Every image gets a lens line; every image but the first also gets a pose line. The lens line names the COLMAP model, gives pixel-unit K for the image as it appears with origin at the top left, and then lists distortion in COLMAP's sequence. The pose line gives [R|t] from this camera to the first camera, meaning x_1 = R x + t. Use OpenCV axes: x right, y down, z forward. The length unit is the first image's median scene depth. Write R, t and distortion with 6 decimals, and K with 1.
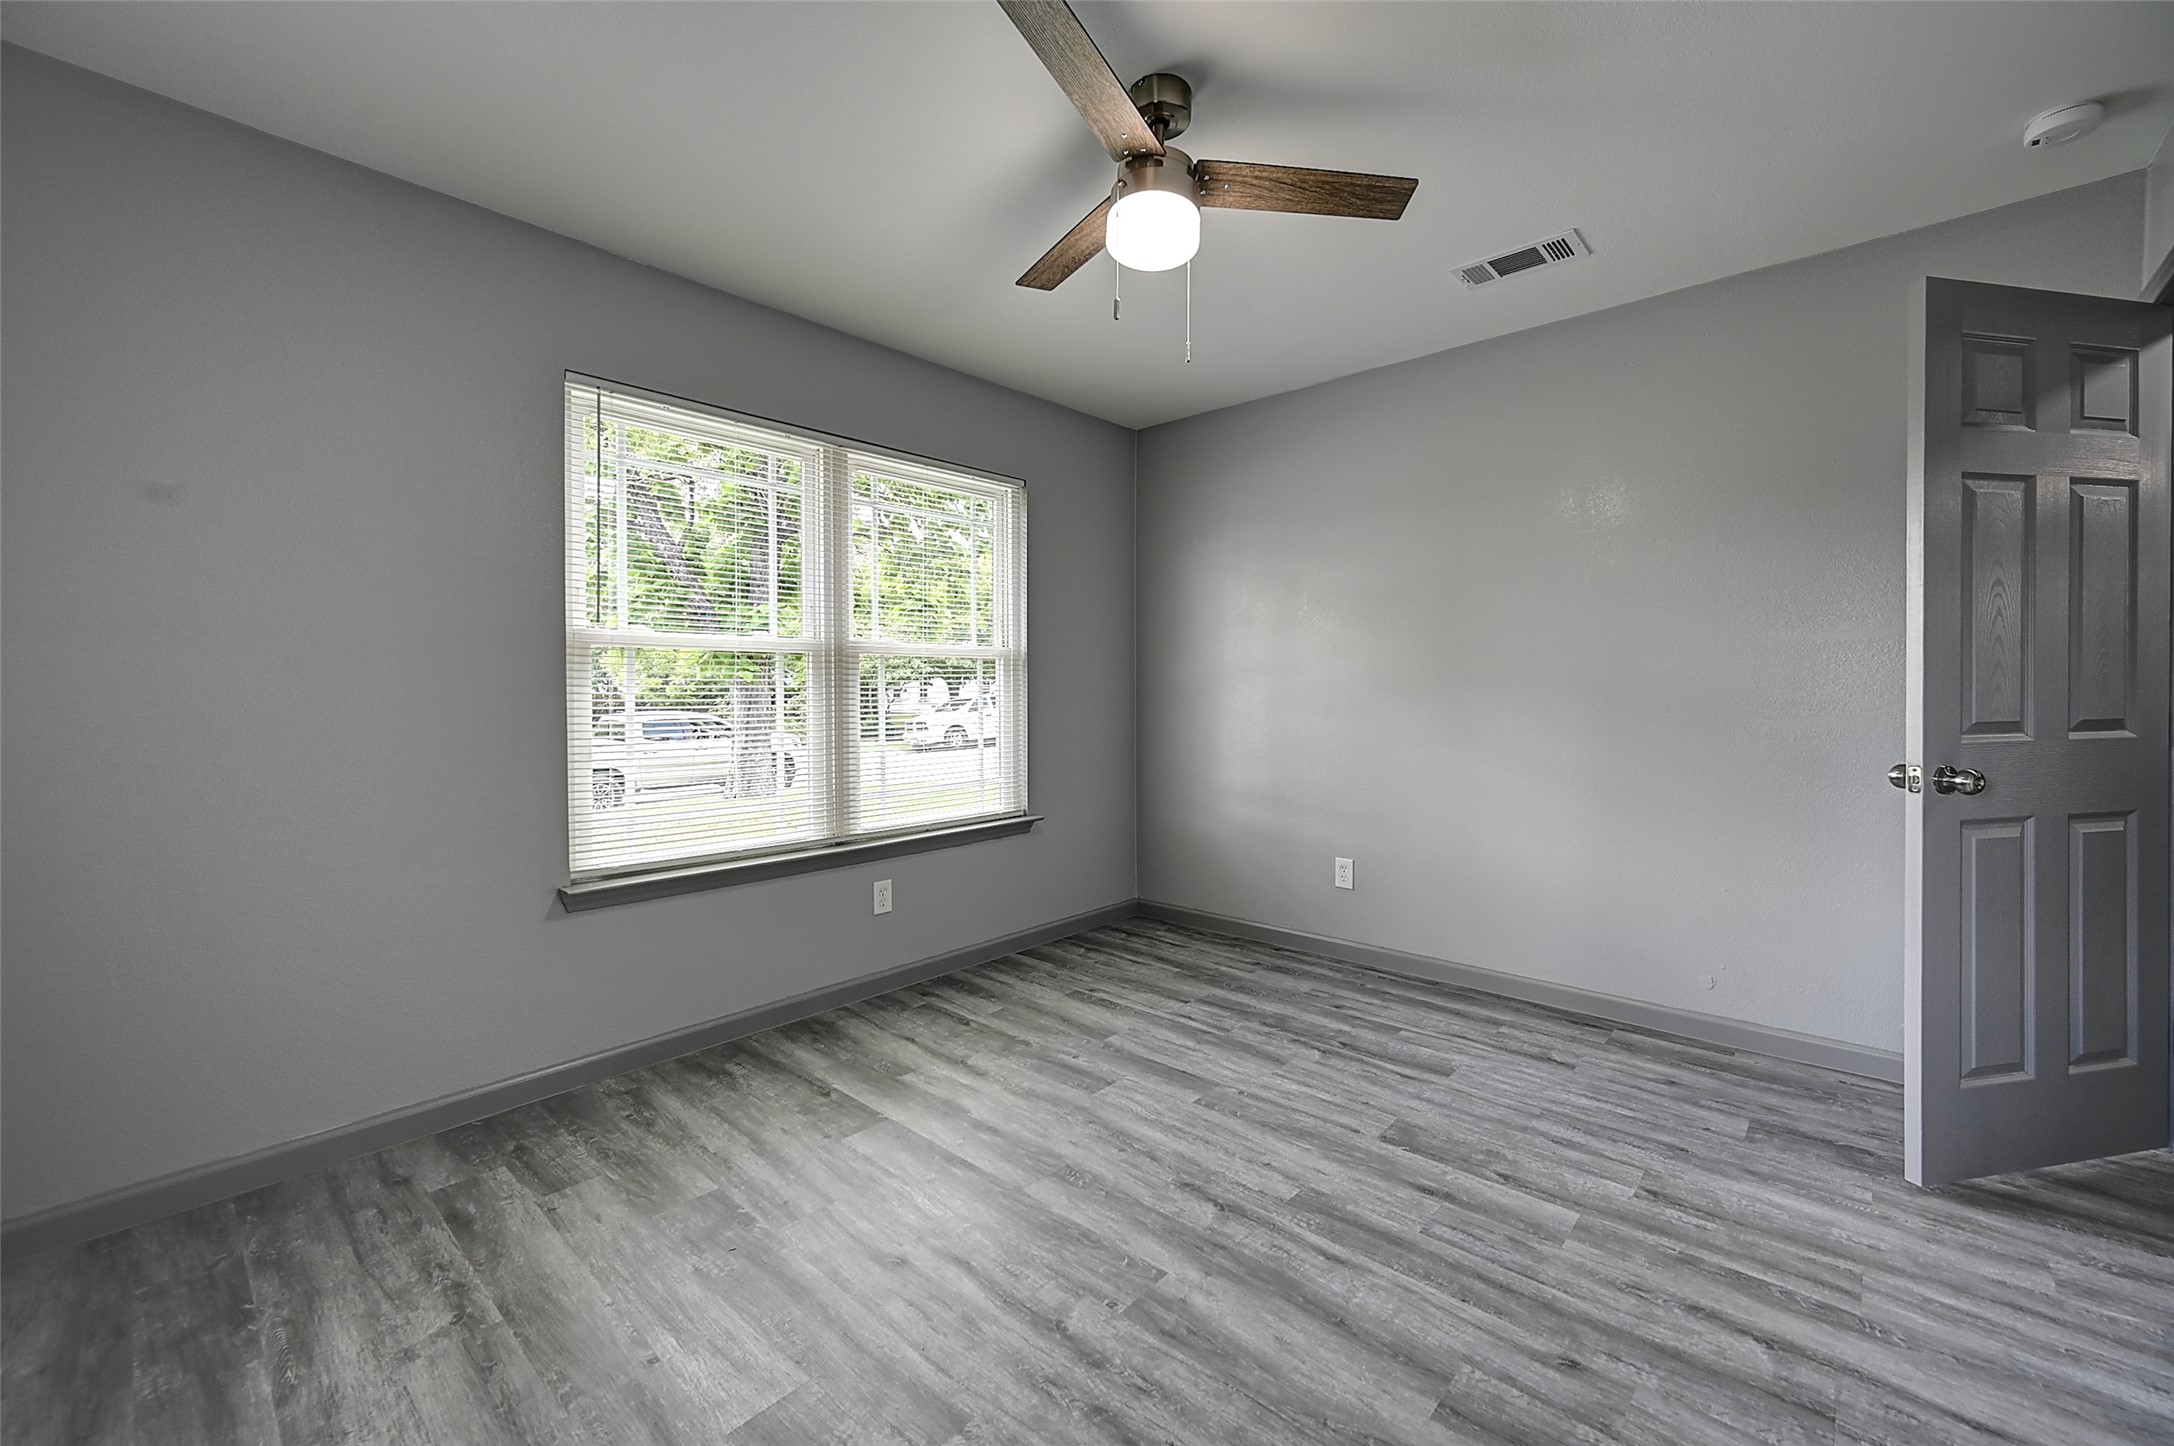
lens RADIAL K [[869.9, 0, 1081.6], [0, 869.9, 698.8], [0, 0, 1]] dist [-0.000942, 0.000090]
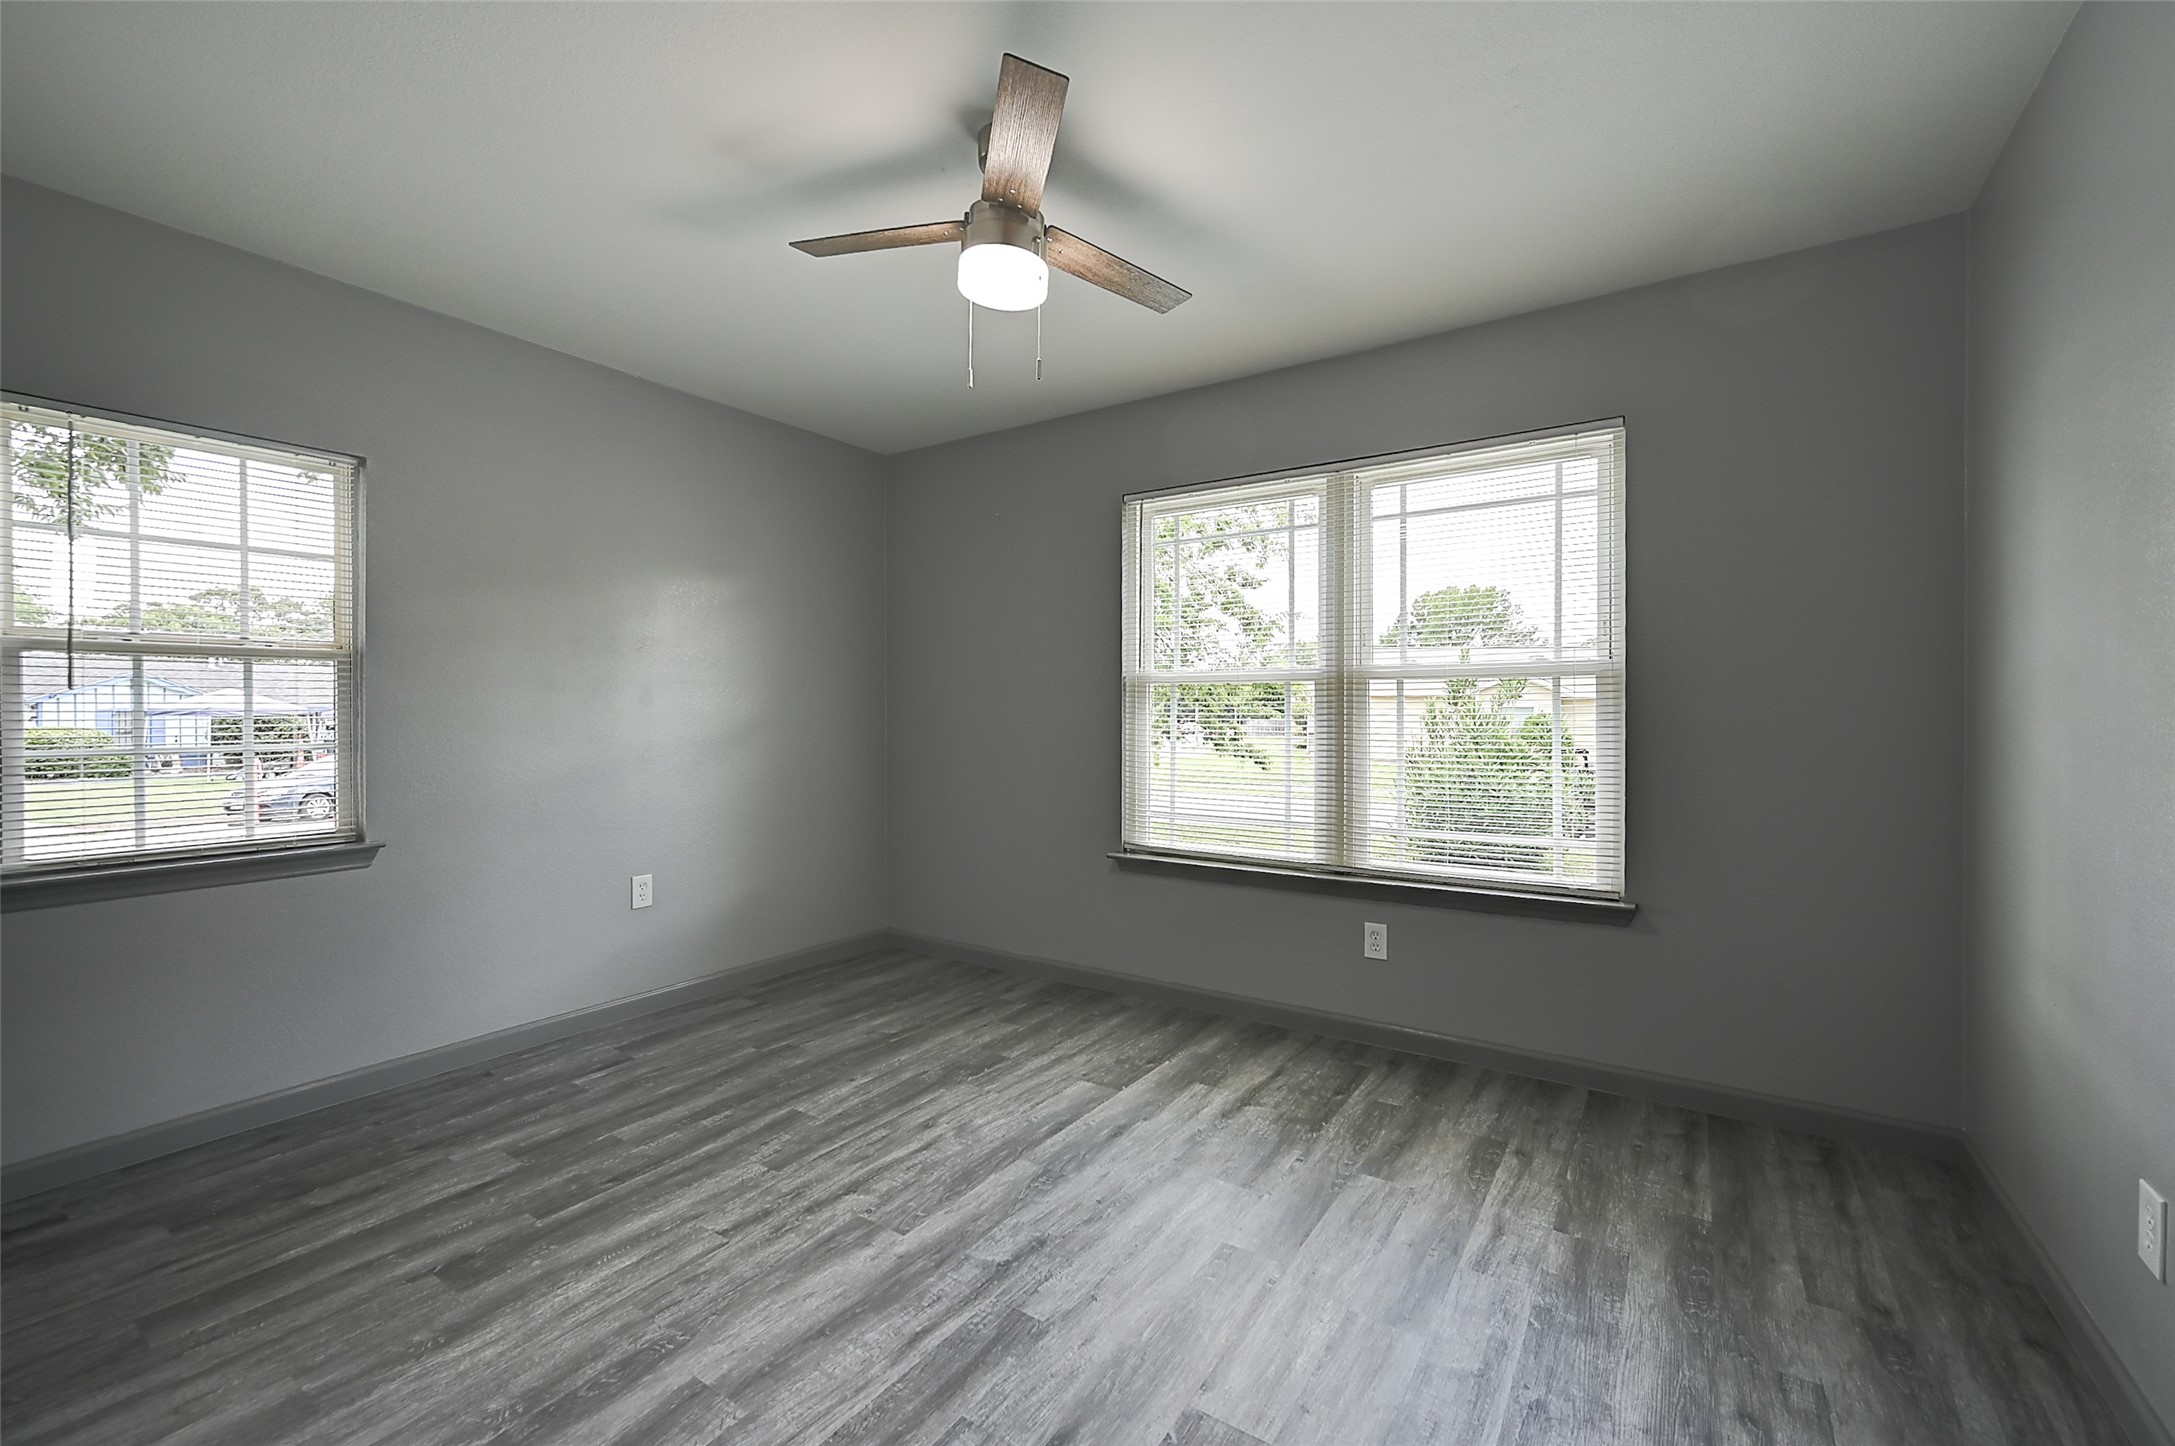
lens RADIAL K [[900.1, 0, 1087.5], [0, 900.1, 723.0], [0, 0, 1]] dist [-0.000060, -0.000023]
pose [[0.146381, 0.014322, -0.989125, 0.900868], [-0.010829, 0.999858, 0.012875, -0.018781], [0.989169, 0.008826, 0.146515, 0.740813]]
